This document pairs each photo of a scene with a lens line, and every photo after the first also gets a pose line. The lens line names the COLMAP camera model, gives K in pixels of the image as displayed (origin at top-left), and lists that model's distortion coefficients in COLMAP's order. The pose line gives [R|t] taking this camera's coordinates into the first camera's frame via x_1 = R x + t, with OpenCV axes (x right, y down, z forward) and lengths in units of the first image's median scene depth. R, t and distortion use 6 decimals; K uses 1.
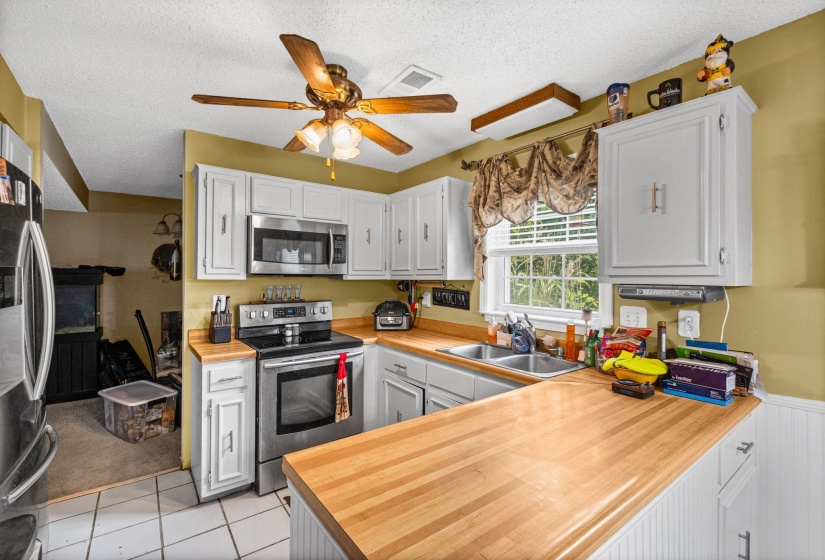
lens RADIAL K [[367.7, 0, 410.8], [0, 367.7, 274.3], [0, 0, 1]] dist [-0.003076, -0.000869]
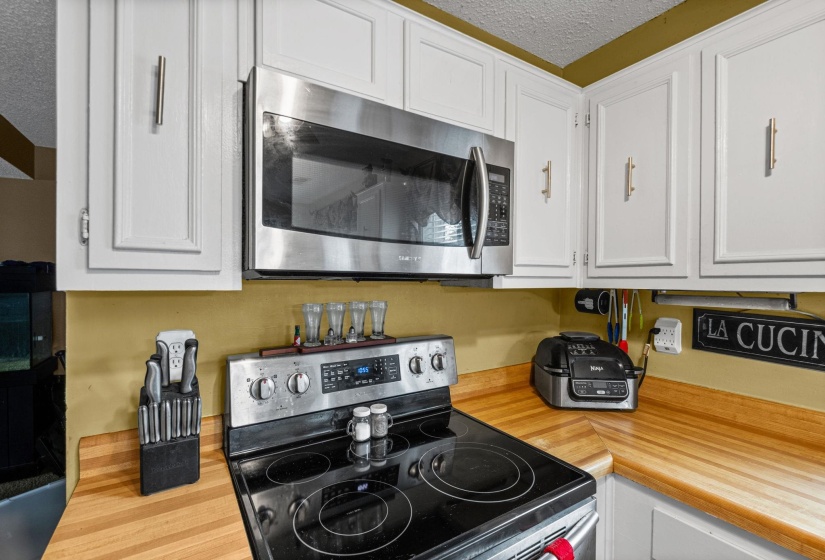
lens RADIAL K [[371.1, 0, 412.6], [0, 371.1, 283.7], [0, 0, 1]] dist [-0.002805, -0.001161]
pose [[0.996820, 0.003337, -0.079615, -0.271894], [-0.002050, 0.999866, 0.016238, 0.003497], [0.079659, -0.016023, 0.996693, 0.682111]]
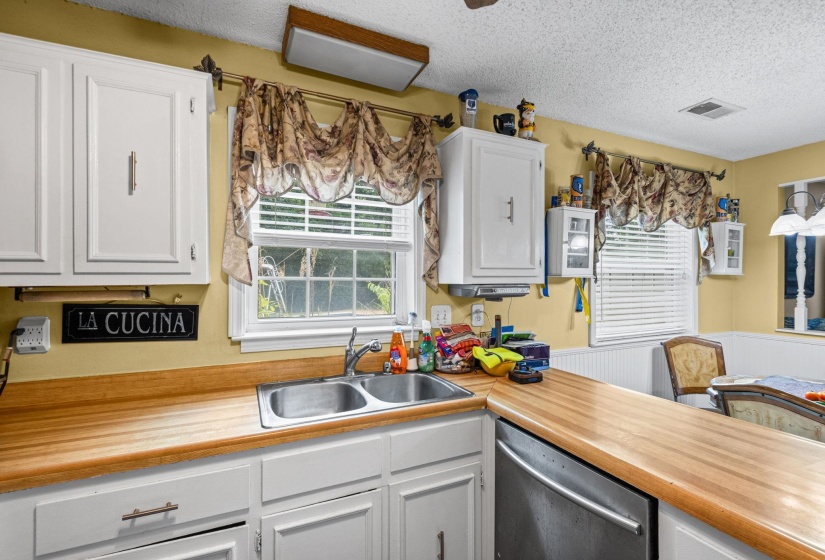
lens RADIAL K [[369.7, 0, 409.9], [0, 369.7, 277.8], [0, 0, 1]] dist [-0.000475, -0.000329]
pose [[0.211804, -0.005398, 0.977297, -0.333017], [-0.006618, 0.999954, 0.006957, 0.001338], [-0.977290, -0.007942, 0.211758, 0.631698]]
